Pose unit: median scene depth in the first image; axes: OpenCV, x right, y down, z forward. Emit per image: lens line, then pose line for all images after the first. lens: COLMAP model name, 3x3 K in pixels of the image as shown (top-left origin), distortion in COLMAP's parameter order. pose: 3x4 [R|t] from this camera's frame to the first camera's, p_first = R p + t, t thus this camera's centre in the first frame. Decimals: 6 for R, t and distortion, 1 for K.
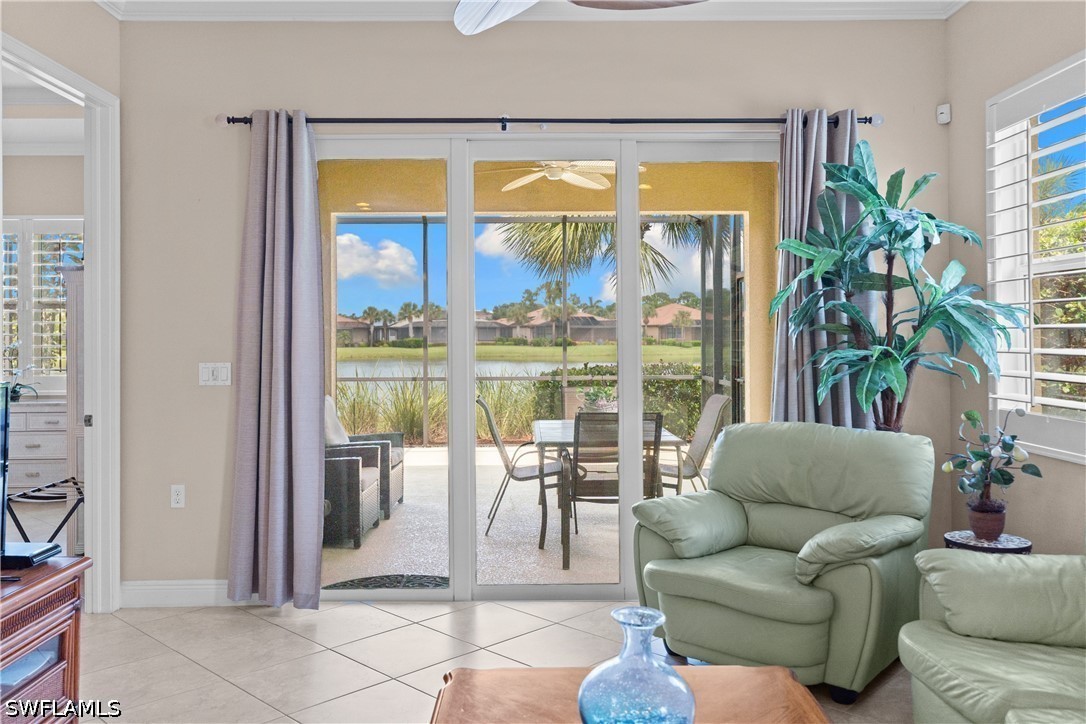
lens RADIAL K [[884.4, 0, 542.4], [0, 884.4, 326.6], [0, 0, 1]] dist [0.002203, 0.017166]
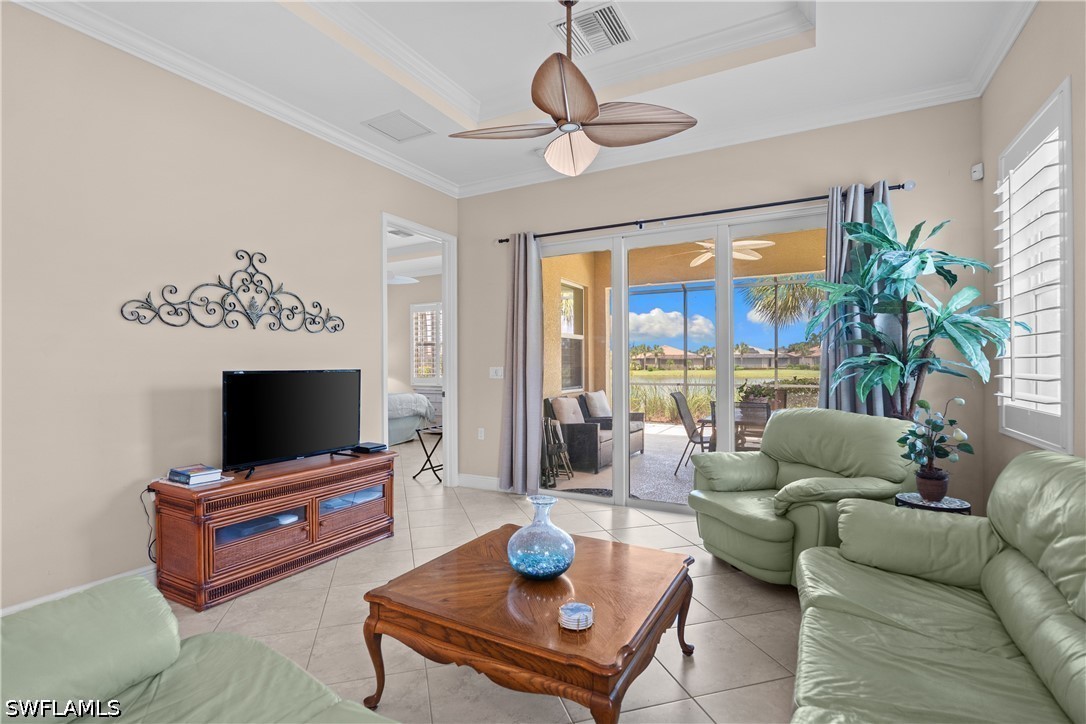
lens RADIAL K [[512.6, 0, 541.6], [0, 512.6, 366.8], [0, 0, 1]] dist [-0.003250, -0.000064]
pose [[0.875339, 0.003878, -0.483494, 0.270928], [0.004328, 0.999865, 0.015856, 0.023946], [0.483491, -0.015972, 0.875204, 0.059373]]
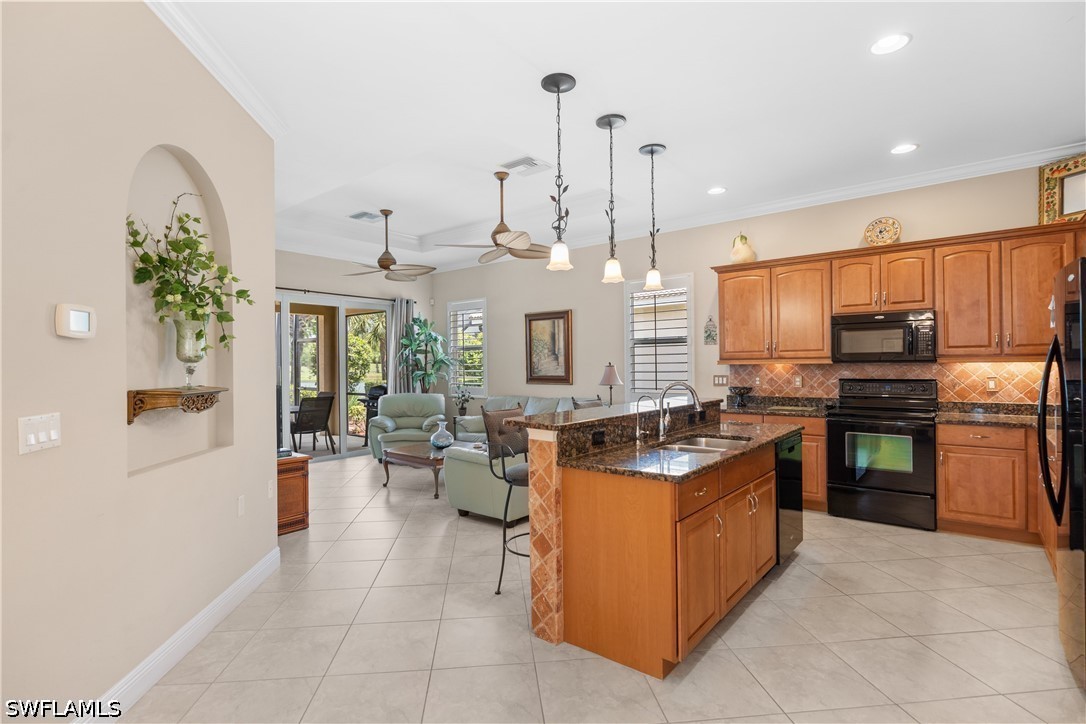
lens RADIAL K [[522.5, 0, 543.0], [0, 522.5, 362.0], [0, 0, 1]] dist [-0.001742, -0.000419]
pose [[0.635426, 0.002603, 0.772157, -0.845467], [-0.001441, 0.999997, -0.002186, -0.005299], [-0.772160, 0.000276, 0.635428, -0.615990]]
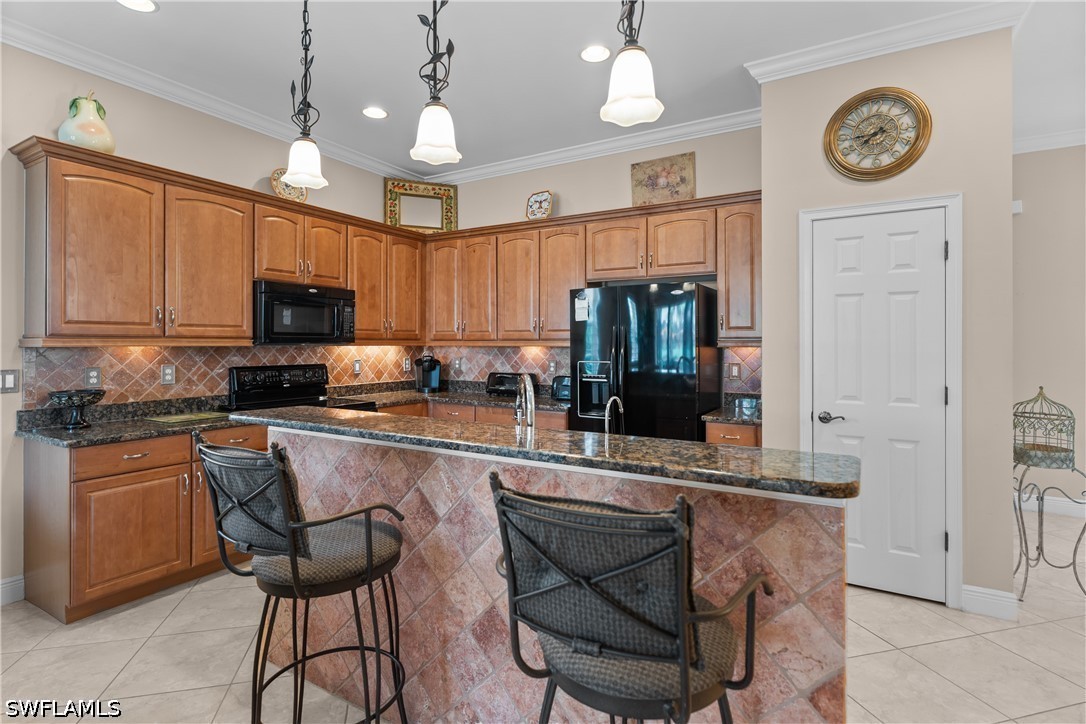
lens RADIAL K [[541.4, 0, 544.5], [0, 541.4, 341.1], [0, 0, 1]] dist [-0.001600, -0.000400]
pose [[-0.858716, 0.007443, 0.512398, -0.402072], [-0.001690, 0.999848, -0.017355, 0.000780], [-0.512449, -0.015768, -0.858573, 0.104513]]
